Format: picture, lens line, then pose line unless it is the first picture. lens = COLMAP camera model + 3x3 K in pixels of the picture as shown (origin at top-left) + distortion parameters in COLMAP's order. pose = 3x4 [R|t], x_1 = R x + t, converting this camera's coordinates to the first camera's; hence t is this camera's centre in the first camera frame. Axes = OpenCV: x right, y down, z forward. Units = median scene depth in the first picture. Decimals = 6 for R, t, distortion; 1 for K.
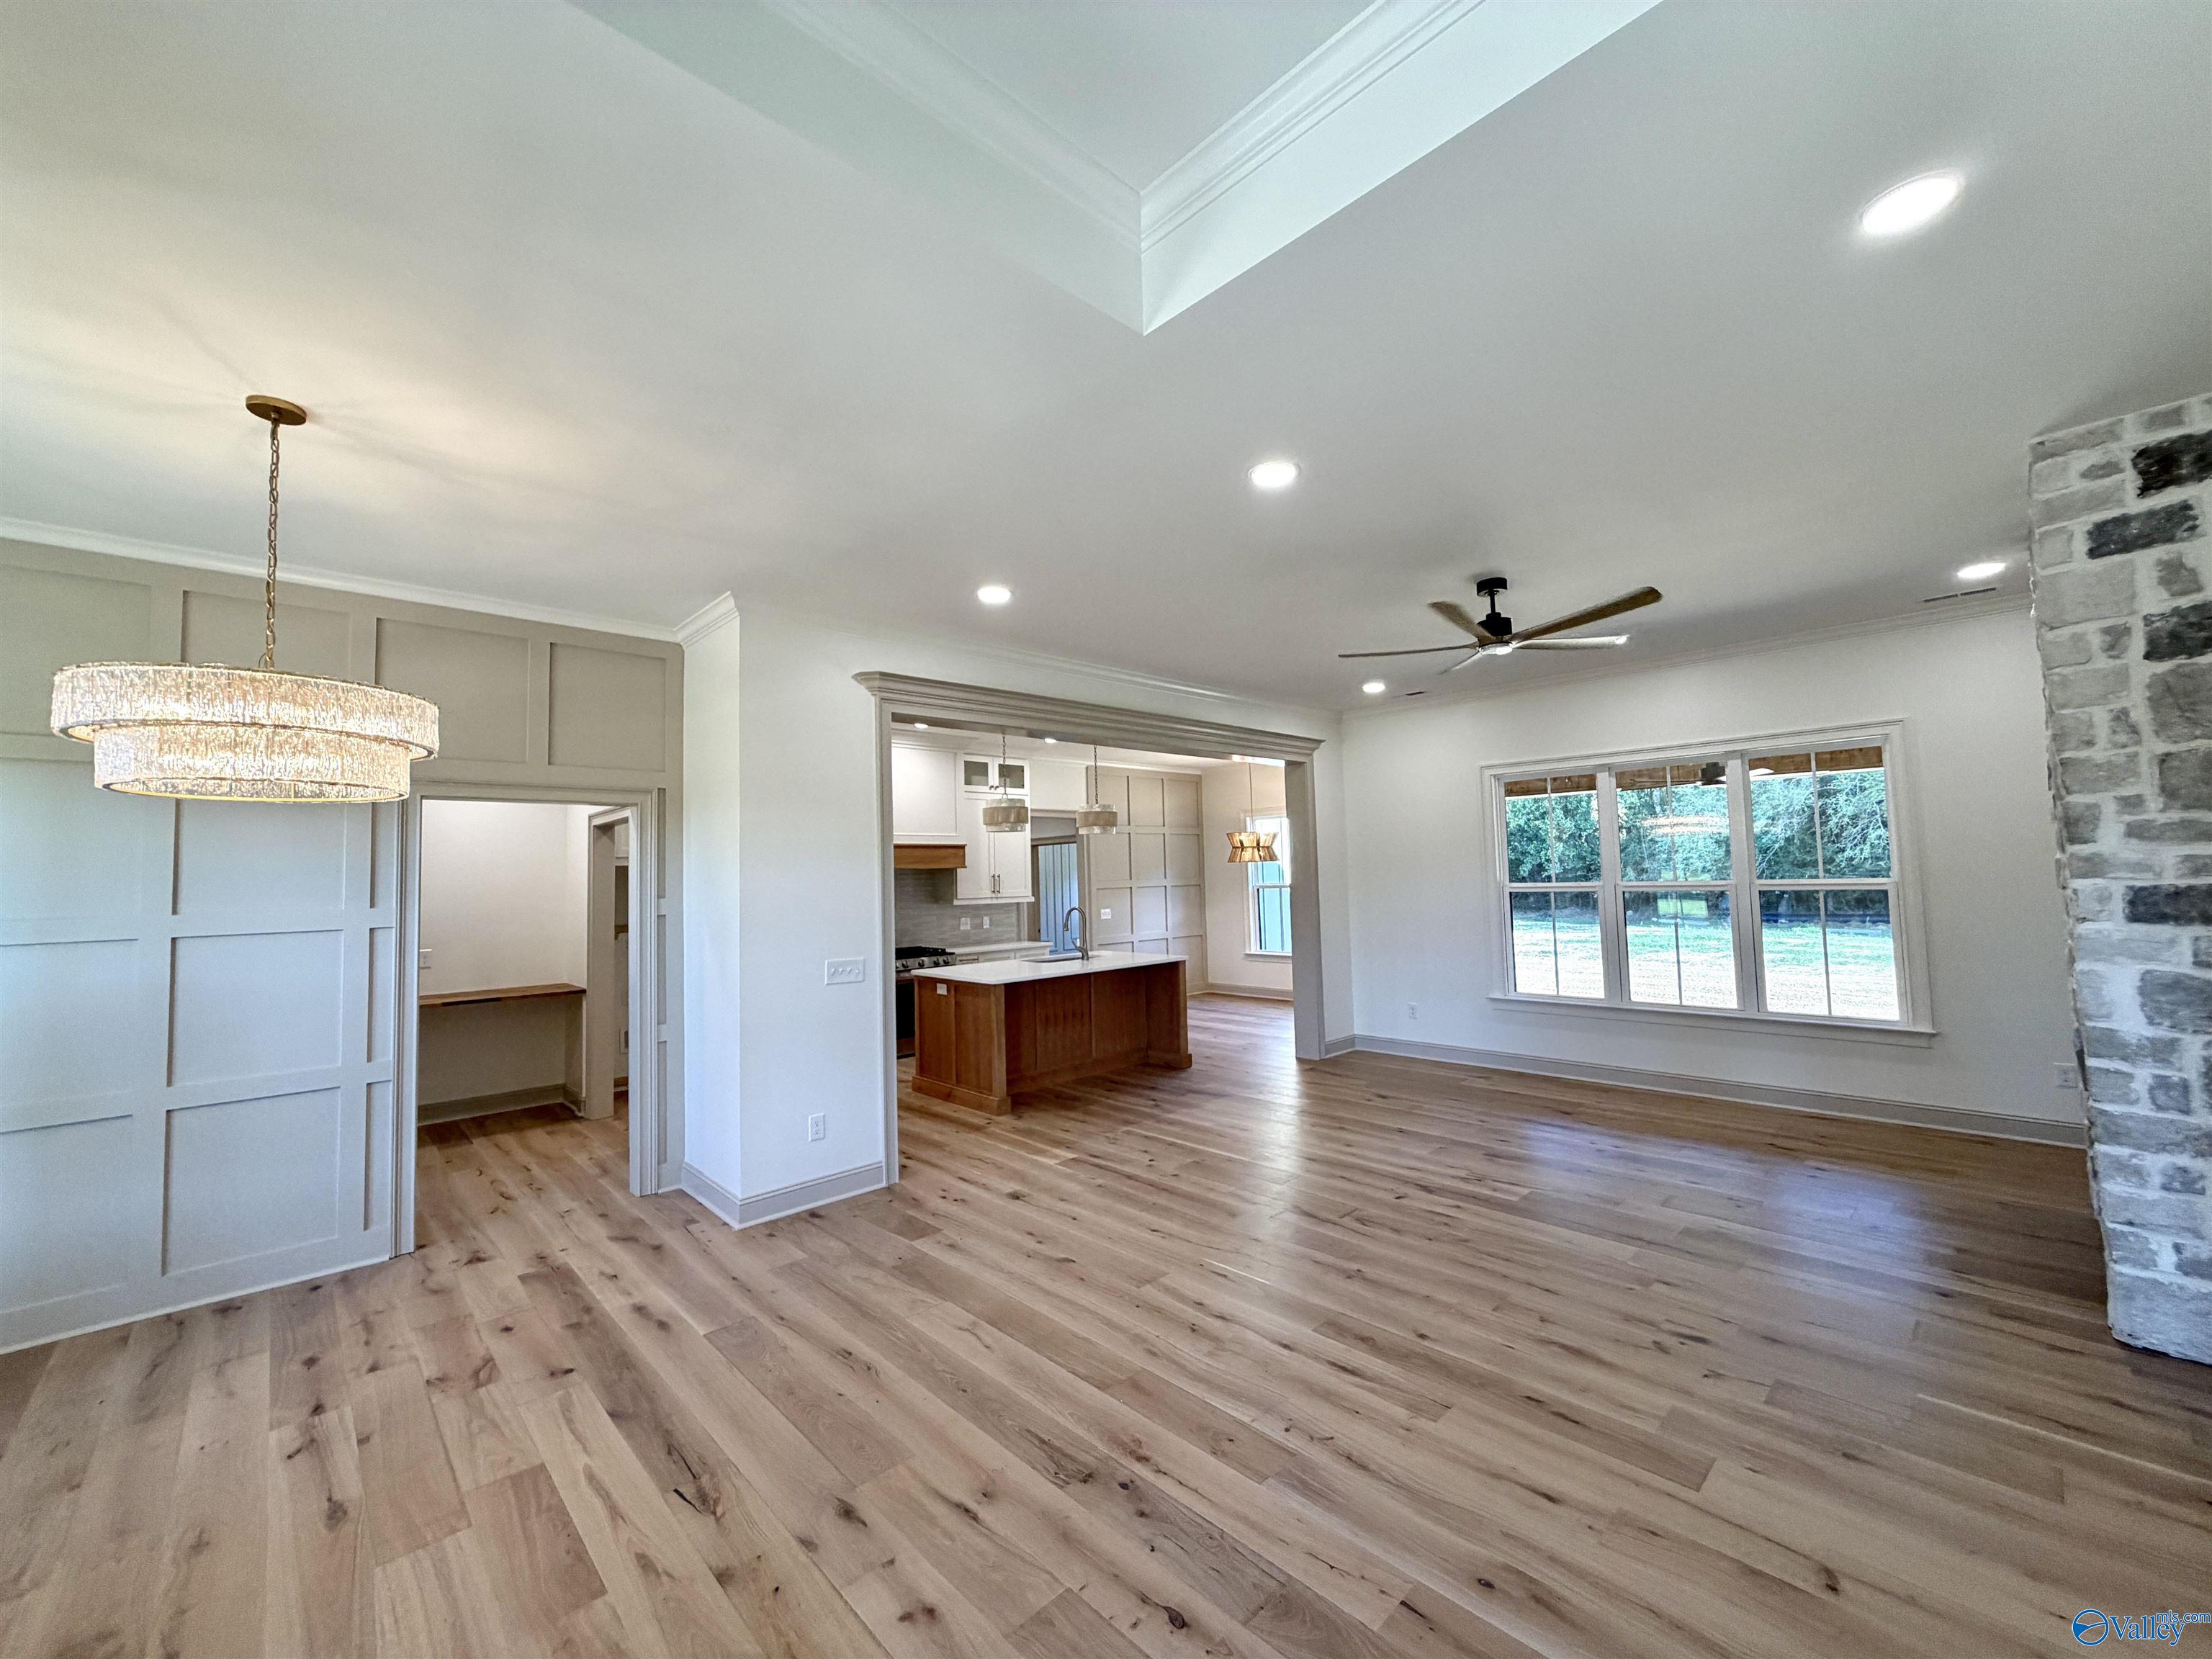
lens RADIAL K [[879.5, 0, 1094.6], [0, 879.5, 830.5], [0, 0, 1]] dist [-0.000733, 0.000241]
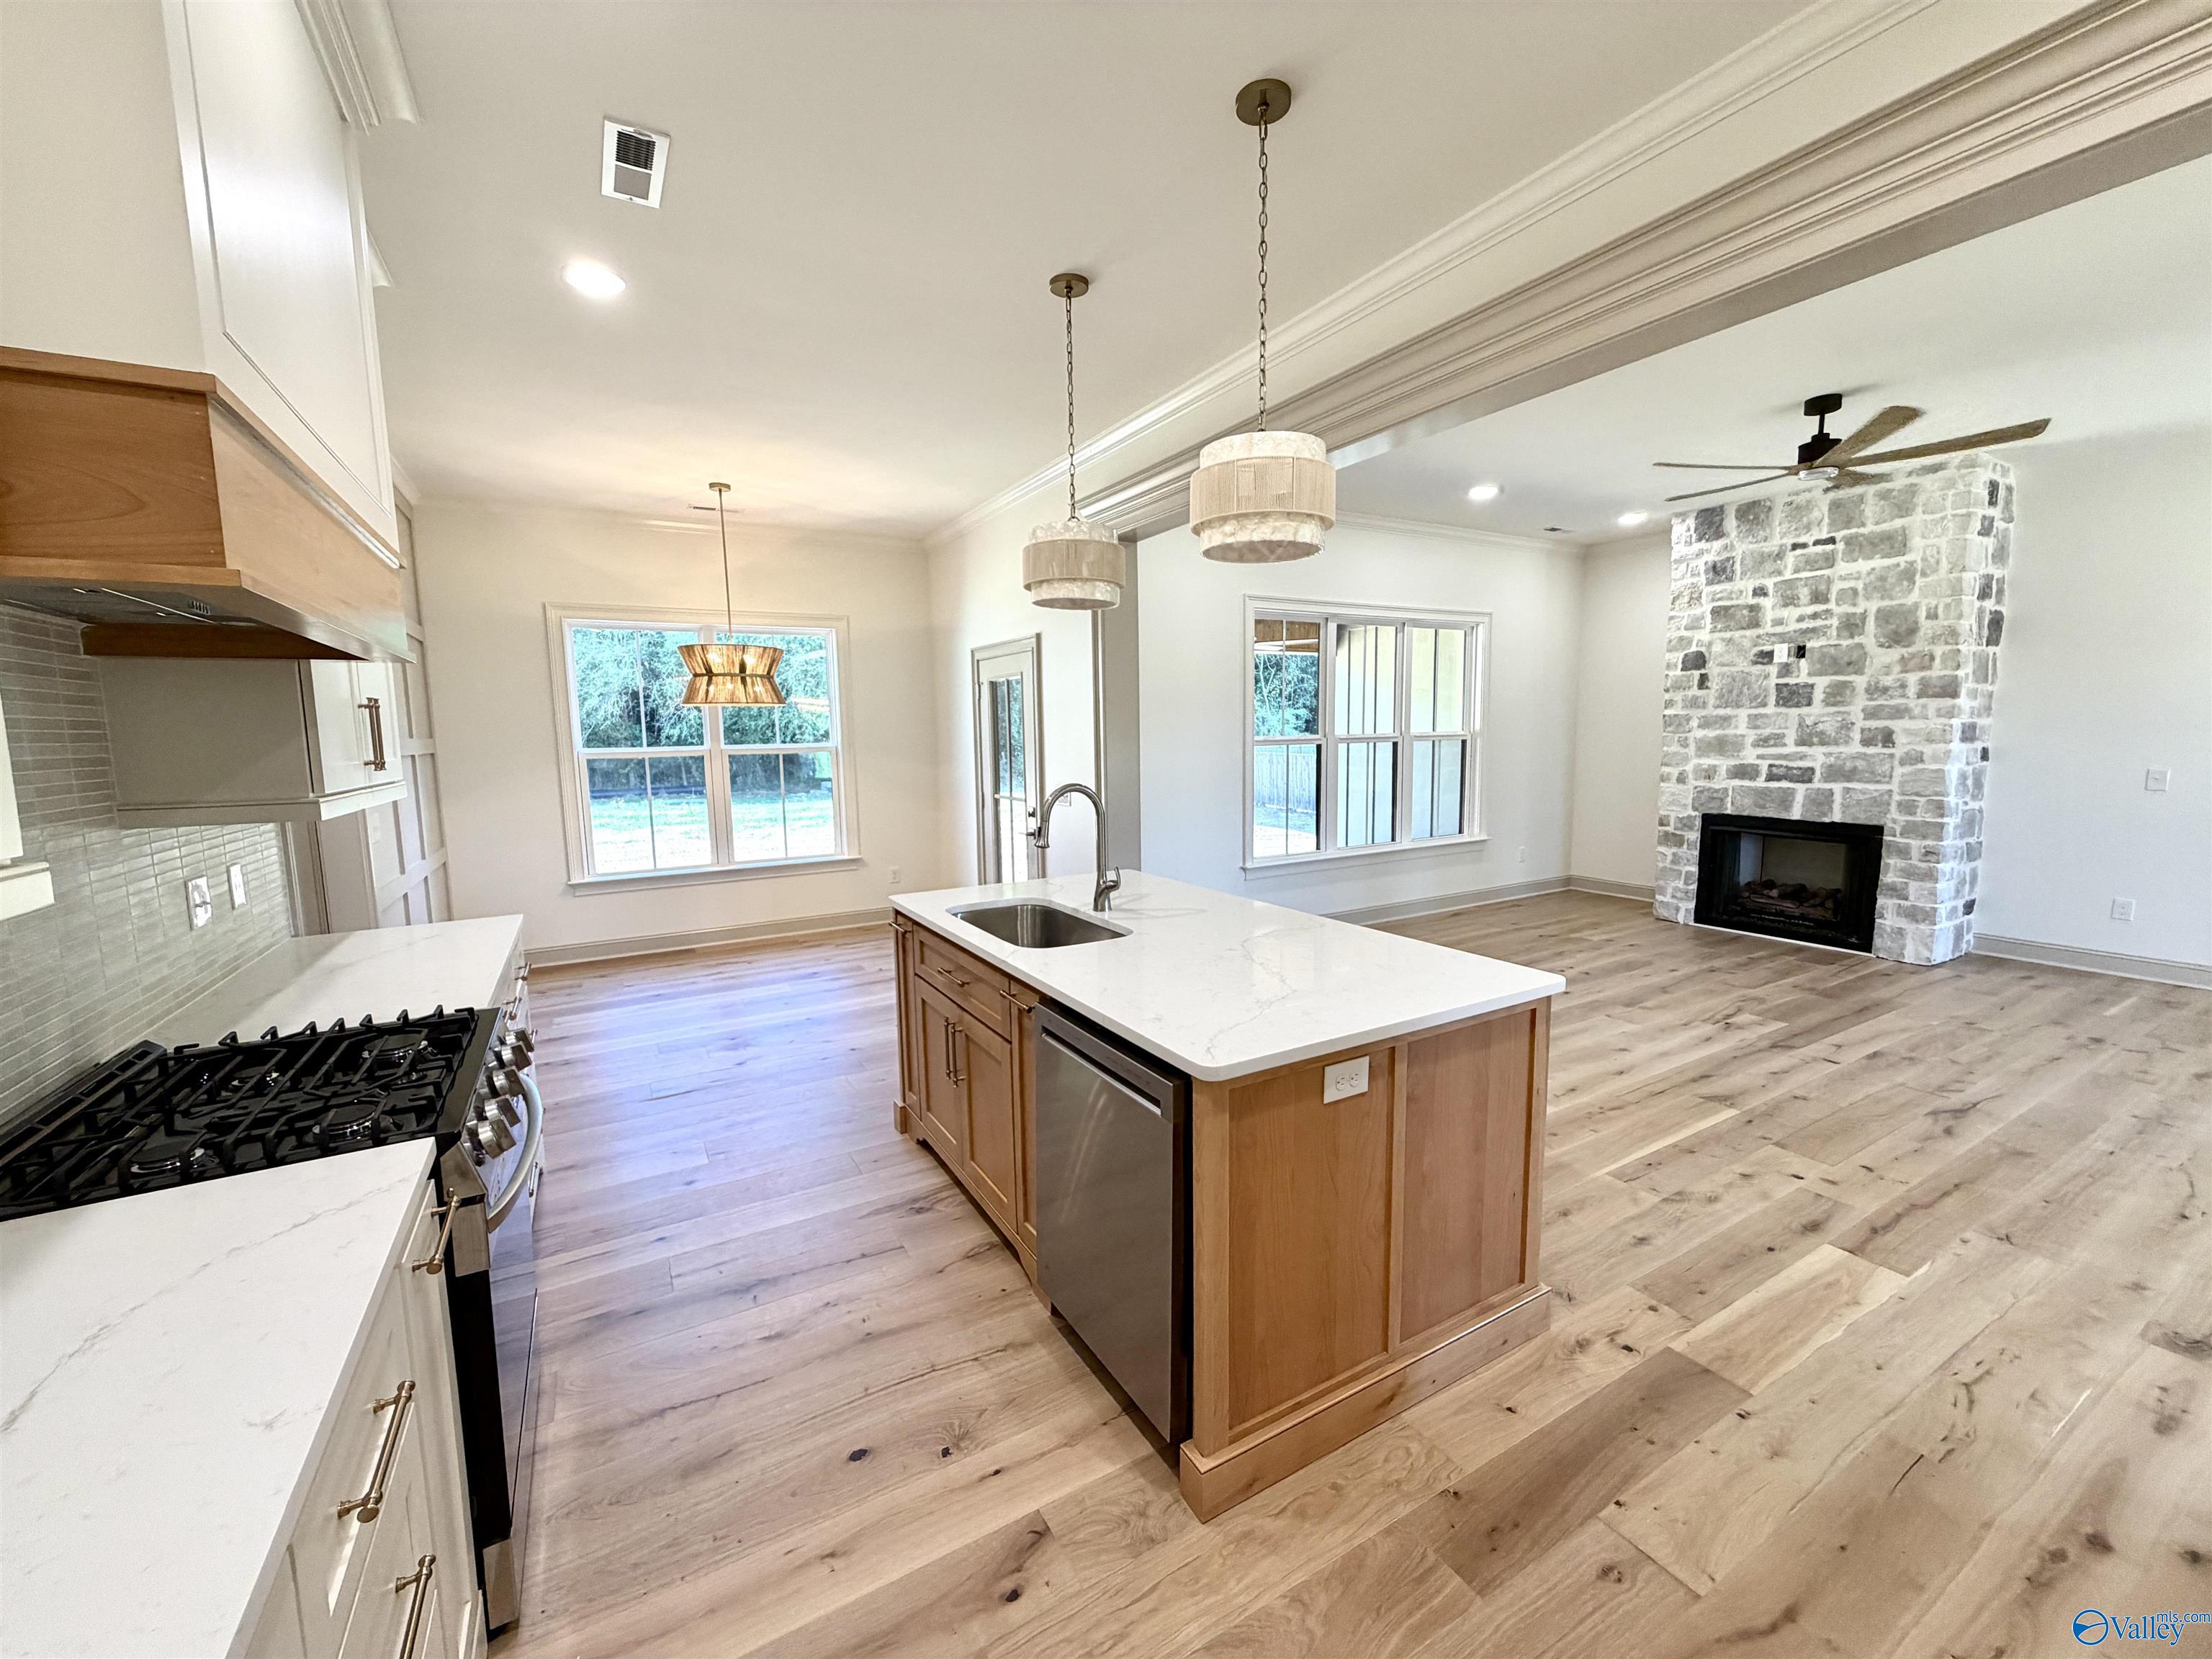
lens RADIAL K [[879.5, 0, 1094.2], [0, 879.5, 826.2], [0, 0, 1]] dist [-0.000733, 0.000241]
pose [[0.232706, -0.085850, 0.968751, -0.337190], [-0.039005, 0.994471, 0.097499, 0.055790], [-0.971765, -0.060475, 0.228071, 0.752028]]
